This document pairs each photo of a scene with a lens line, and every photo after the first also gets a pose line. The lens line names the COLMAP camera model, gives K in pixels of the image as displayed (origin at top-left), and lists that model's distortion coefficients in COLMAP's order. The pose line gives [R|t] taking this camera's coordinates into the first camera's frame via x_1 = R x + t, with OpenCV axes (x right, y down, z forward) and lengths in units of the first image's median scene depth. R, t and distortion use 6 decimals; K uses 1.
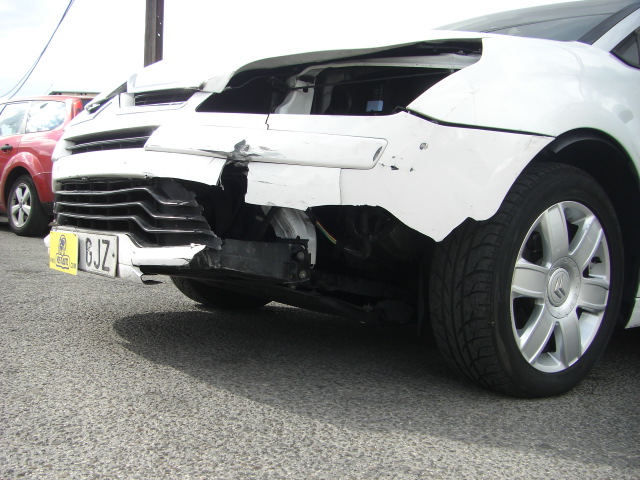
lens RADIAL K [[718.1, 0, 315.5], [0, 718.1, 266.3], [0, 0, 1]] dist [-0.137643, 0.000000]
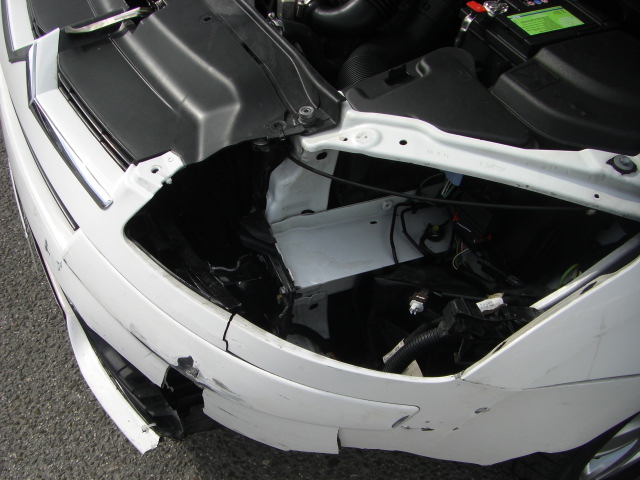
lens RADIAL K [[718.1, 0, 309.0], [0, 718.1, 280.3], [0, 0, 1]] dist [-0.137643, 0.000000]
pose [[0.980884, 0.134908, -0.140238, 0.076072], [0.001525, 0.715318, 0.698798, -0.639070], [0.194589, -0.685653, 0.701438, 0.613368]]
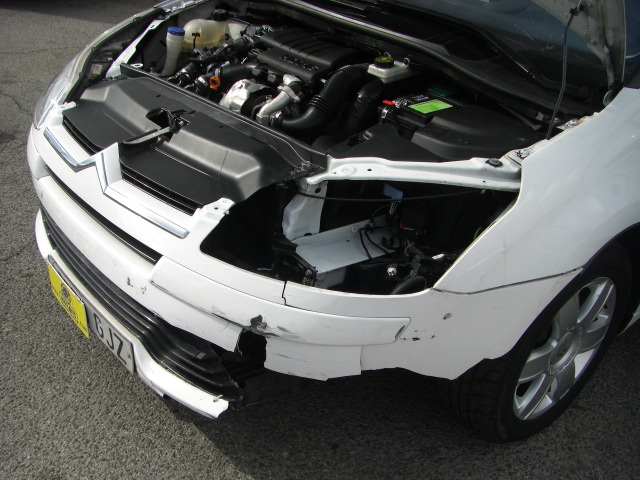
lens RADIAL K [[718.1, 0, 314.6], [0, 718.1, 276.2], [0, 0, 1]] dist [-0.137643, 0.000000]
pose [[0.999225, -0.028447, 0.027209, -0.050994], [0.011797, 0.875843, 0.482452, -0.663357], [-0.037555, -0.481757, 0.875500, 0.181536]]
